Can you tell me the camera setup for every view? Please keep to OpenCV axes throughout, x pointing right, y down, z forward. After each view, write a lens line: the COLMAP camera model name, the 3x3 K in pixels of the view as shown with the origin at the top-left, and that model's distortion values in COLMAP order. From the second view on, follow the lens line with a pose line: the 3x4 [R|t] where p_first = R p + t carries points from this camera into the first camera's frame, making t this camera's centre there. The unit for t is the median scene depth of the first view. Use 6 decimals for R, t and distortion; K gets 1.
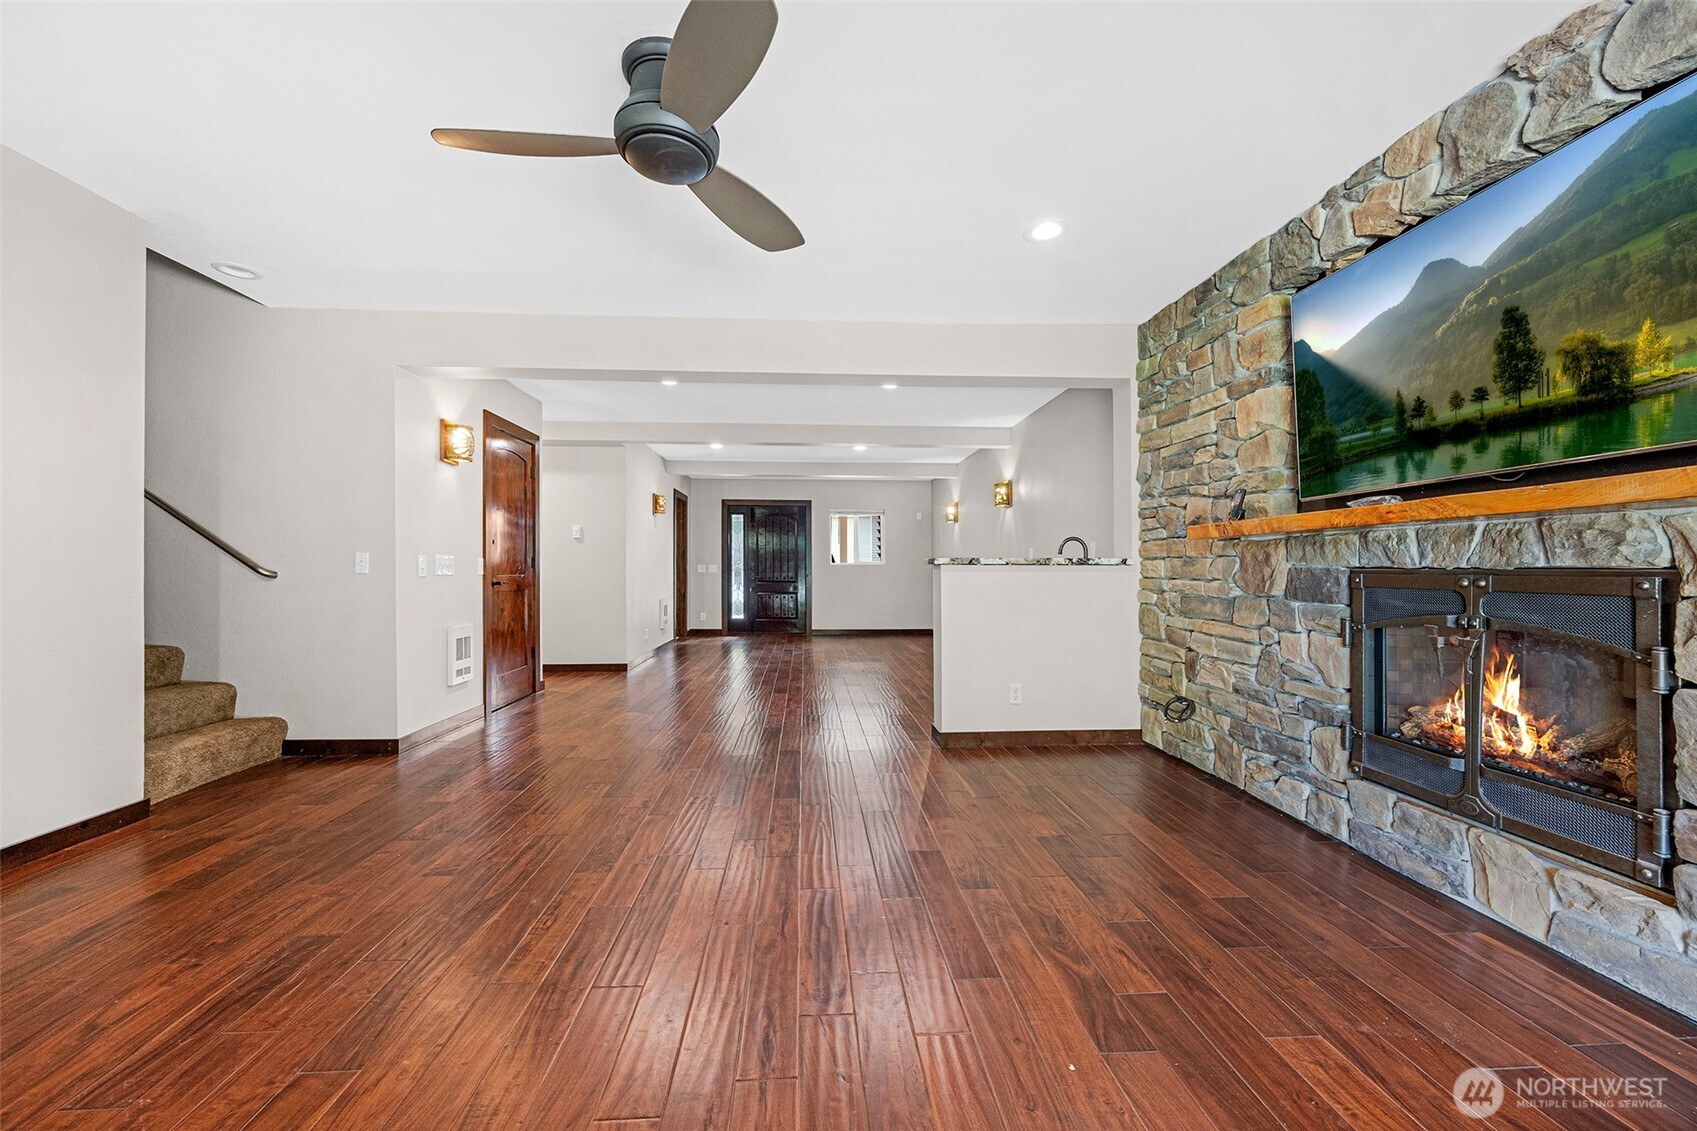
lens RADIAL K [[660.3, 0, 834.2], [0, 660.3, 561.0], [0, 0, 1]] dist [-0.000819, 0.000403]
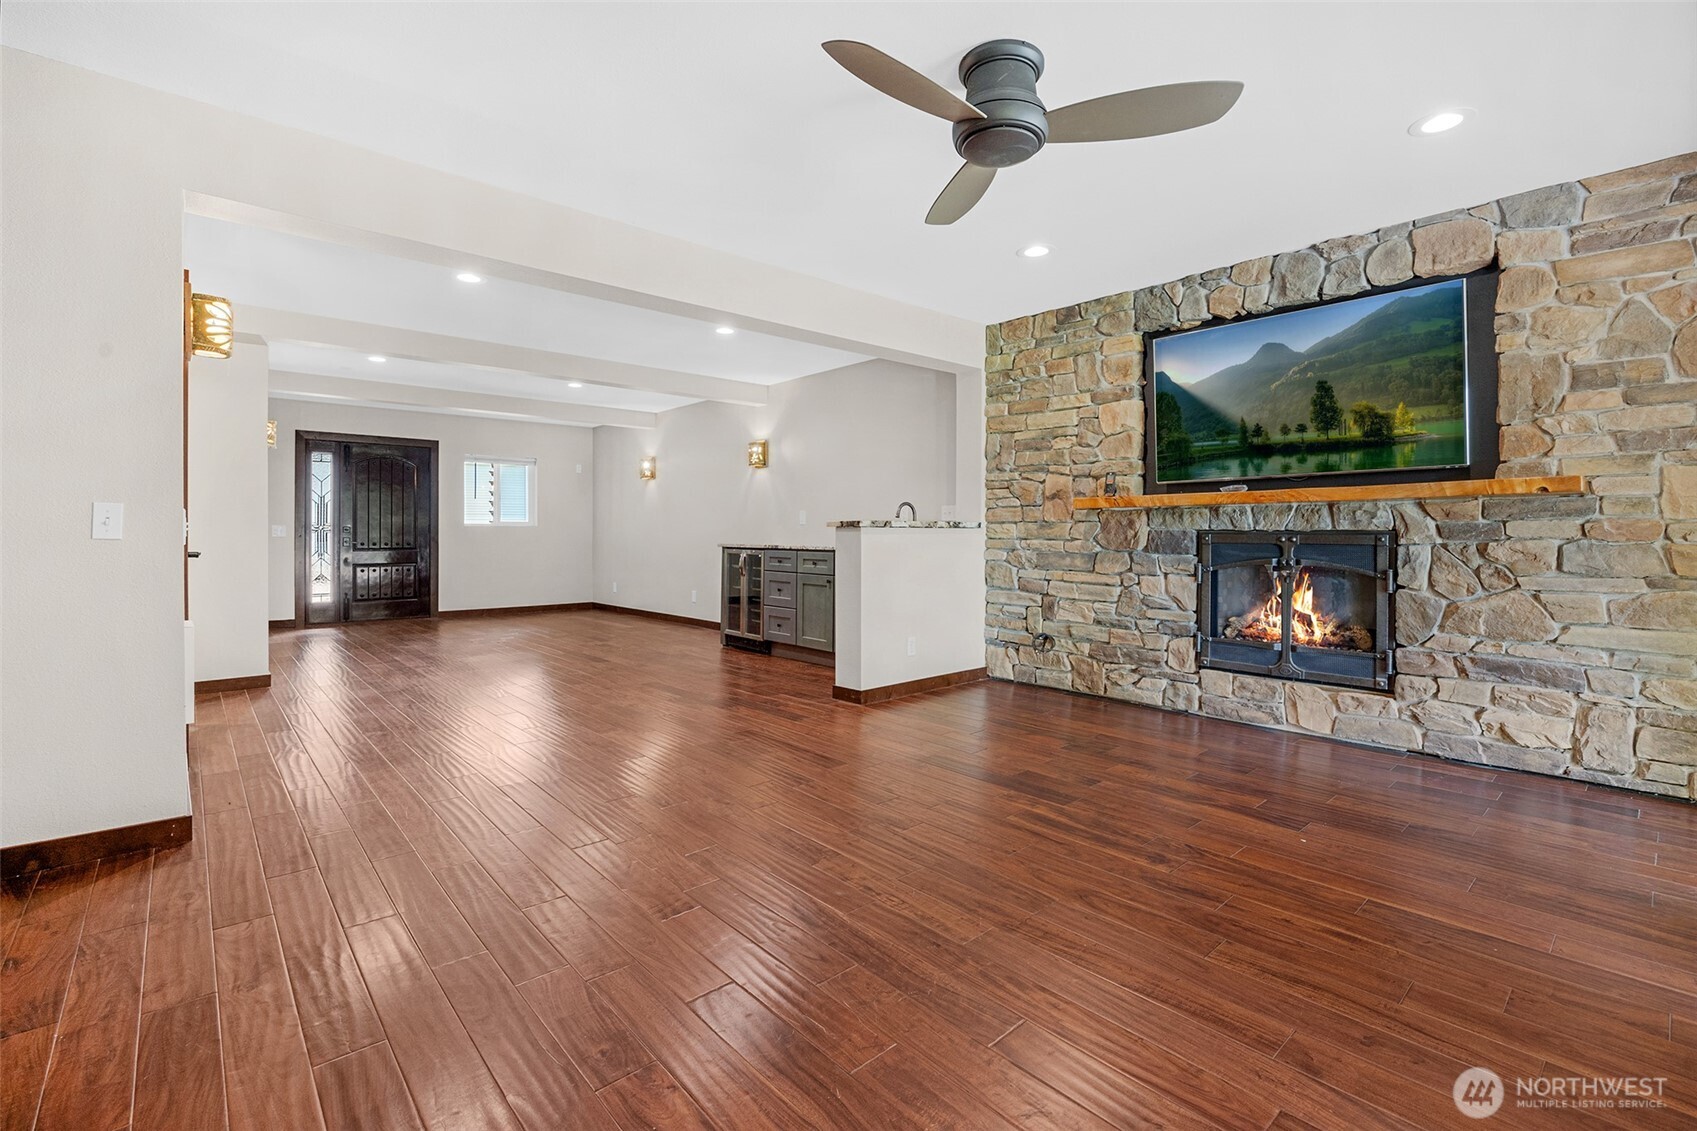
lens RADIAL K [[747.1, 0, 853.7], [0, 747.1, 536.7], [0, 0, 1]] dist [-0.011194, 0.000372]
pose [[0.783105, -0.001592, 0.621888, -0.773723], [-0.007380, 0.999903, 0.011853, 0.009601], [-0.621846, -0.013872, 0.783017, 0.137505]]
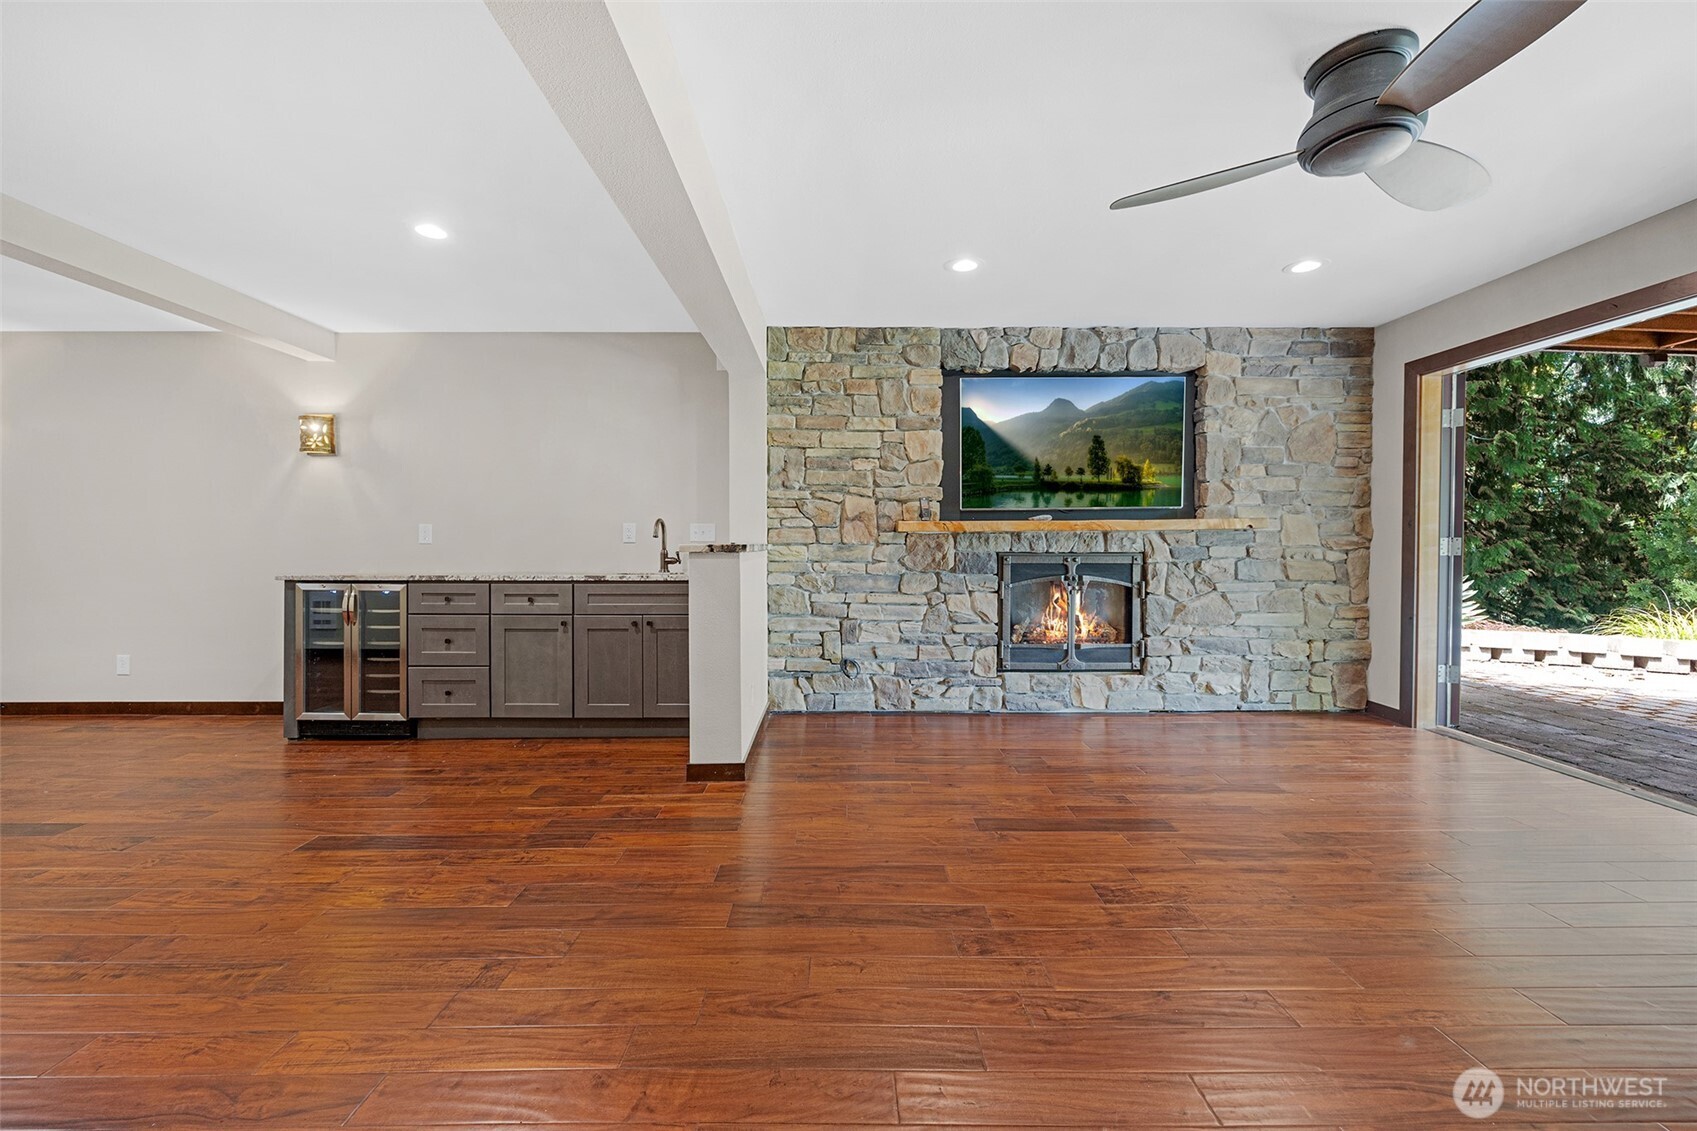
lens RADIAL K [[660.3, 0, 834.2], [0, 660.3, 561.0], [0, 0, 1]] dist [-0.000819, 0.000403]
pose [[0.064395, -0.021263, 0.997698, -0.843238], [-0.007100, 0.999738, 0.021765, -0.001128], [-0.997899, -0.008485, 0.064227, 1.144859]]
